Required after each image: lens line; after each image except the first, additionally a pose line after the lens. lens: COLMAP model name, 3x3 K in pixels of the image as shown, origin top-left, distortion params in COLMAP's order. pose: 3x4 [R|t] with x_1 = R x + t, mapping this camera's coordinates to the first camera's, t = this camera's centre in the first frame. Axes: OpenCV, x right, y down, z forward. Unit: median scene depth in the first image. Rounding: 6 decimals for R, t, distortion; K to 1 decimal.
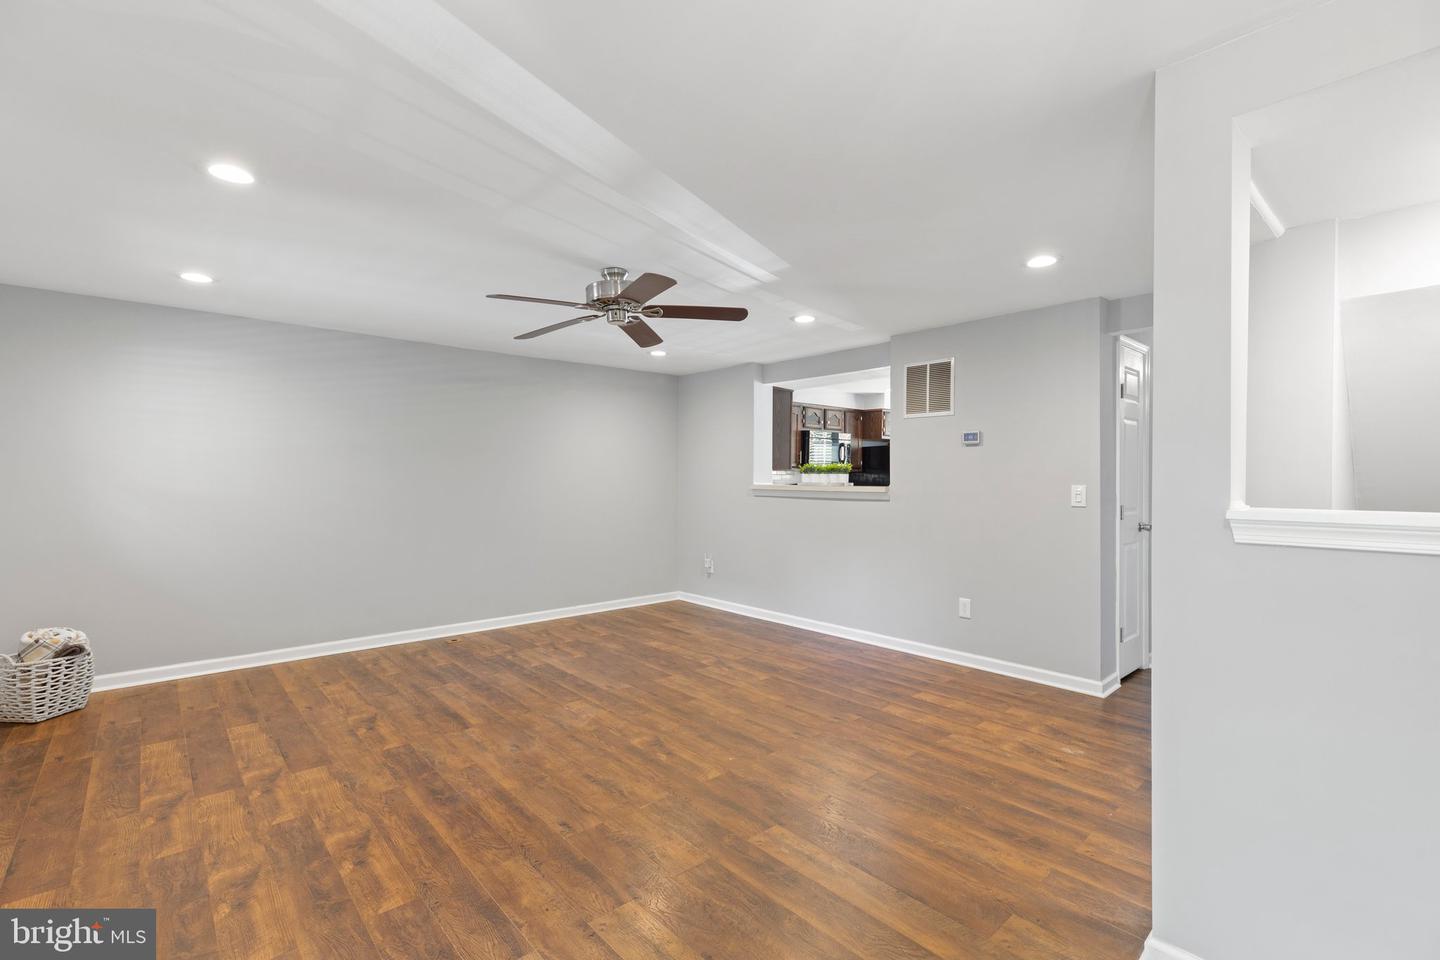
lens RADIAL K [[644.9, 0, 715.5], [0, 644.9, 491.2], [0, 0, 1]] dist [0.008451, -0.001144]
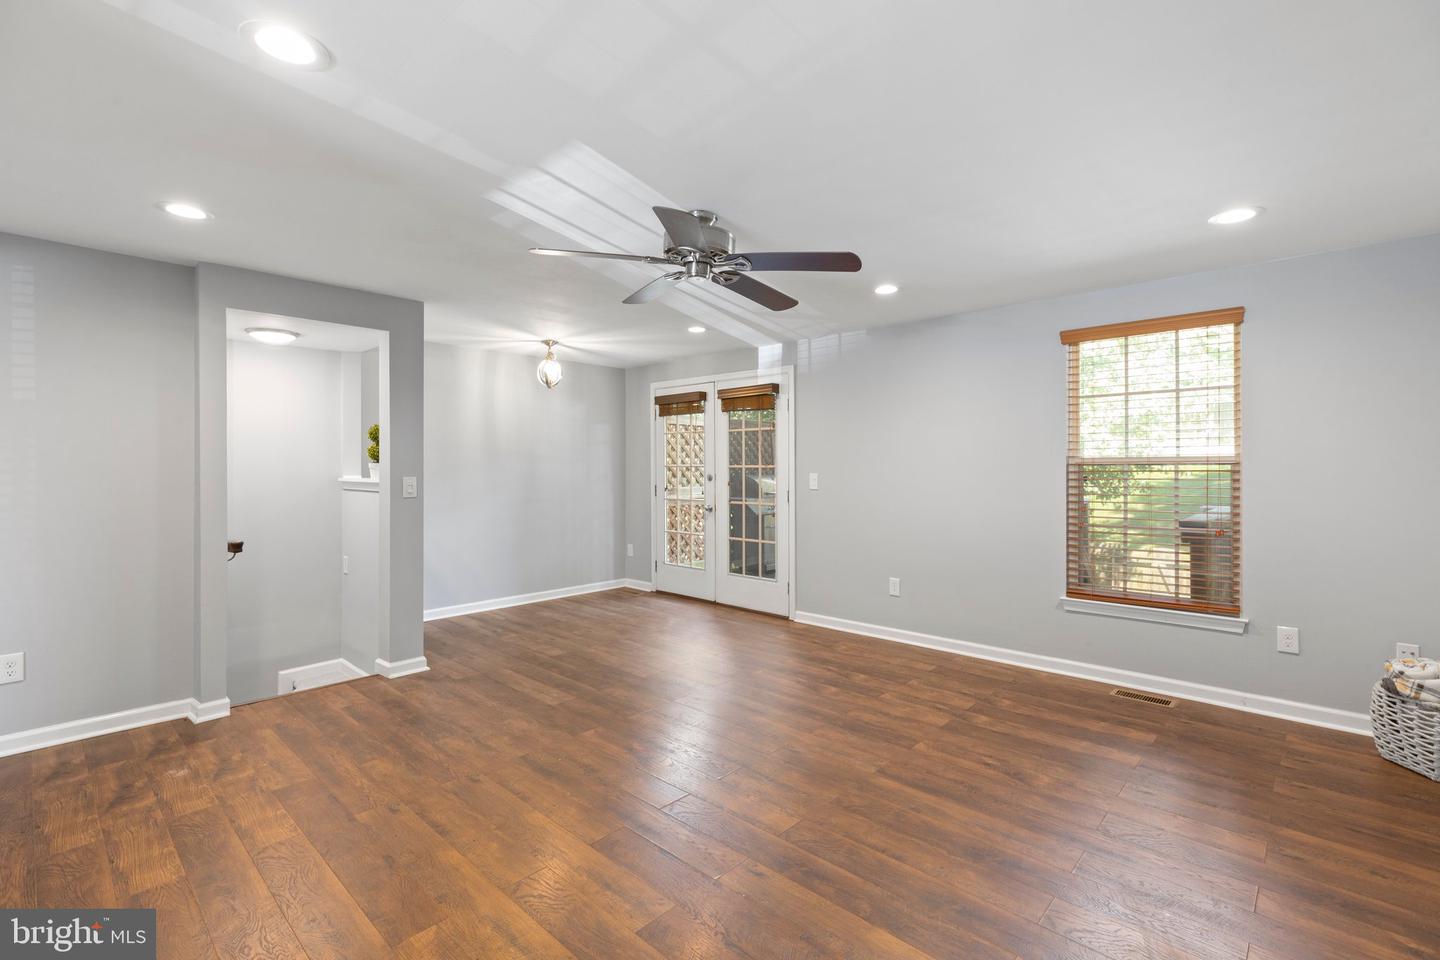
lens RADIAL K [[644.9, 0, 698.8], [0, 644.9, 463.0], [0, 0, 1]] dist [0.008451, -0.001144]
pose [[-0.997760, -0.001024, -0.066890, -0.096210], [-0.001943, 0.999905, 0.013675, -0.036141], [0.066869, 0.013774, -0.997667, 1.749935]]
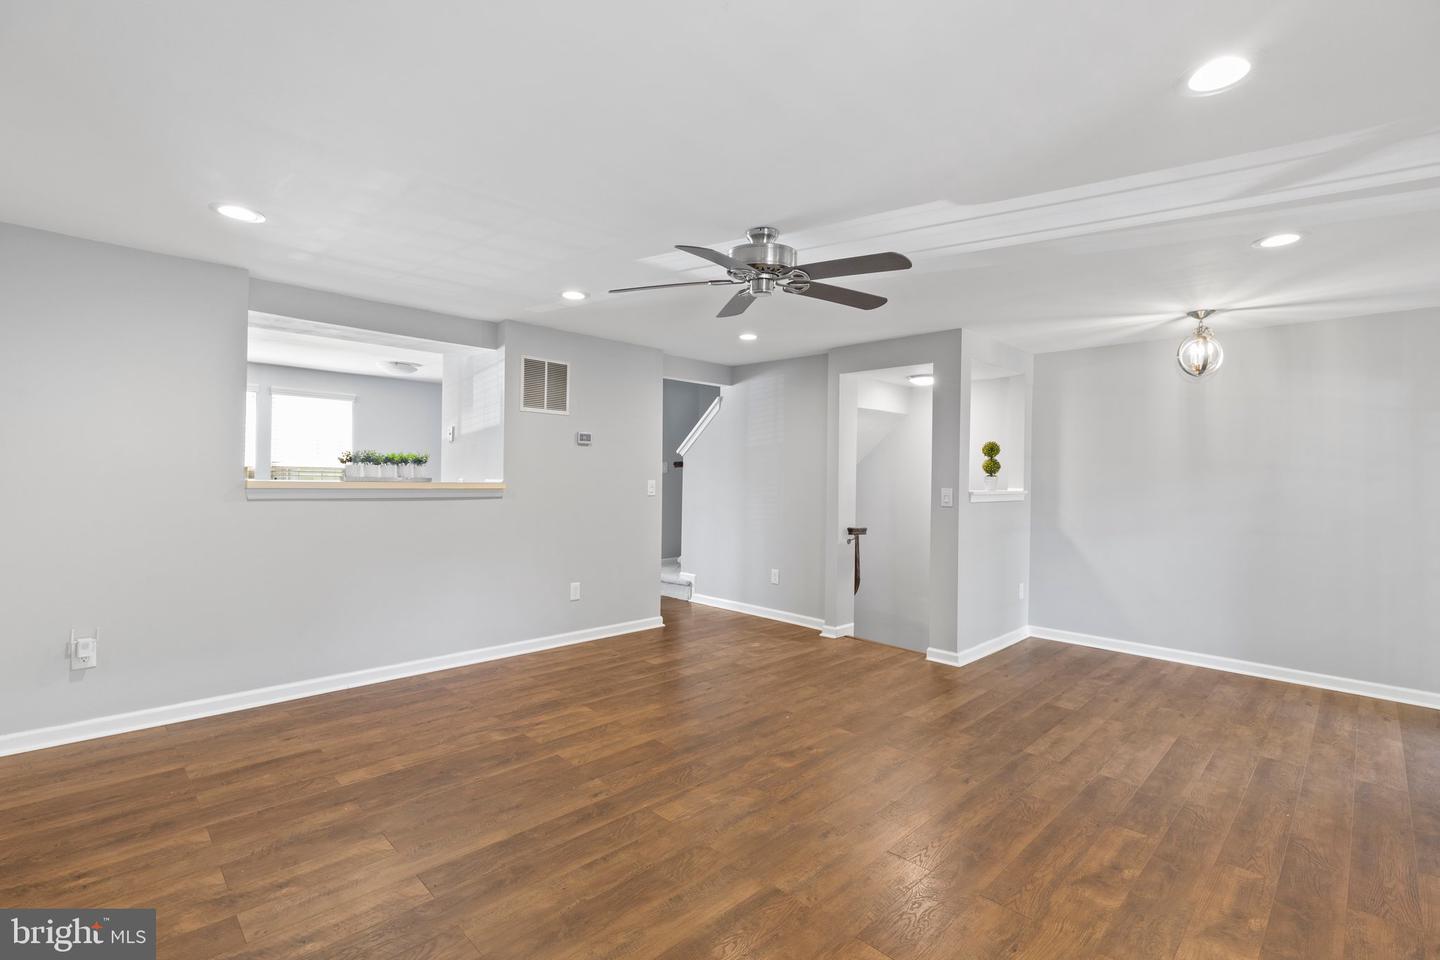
lens RADIAL K [[644.9, 0, 729.5], [0, 644.9, 475.4], [0, 0, 1]] dist [0.008451, -0.001144]
pose [[-0.059002, -0.002008, 0.998256, -0.959384], [0.004143, 0.999989, 0.002256, -0.024969], [-0.998249, 0.004269, -0.058993, 1.048509]]
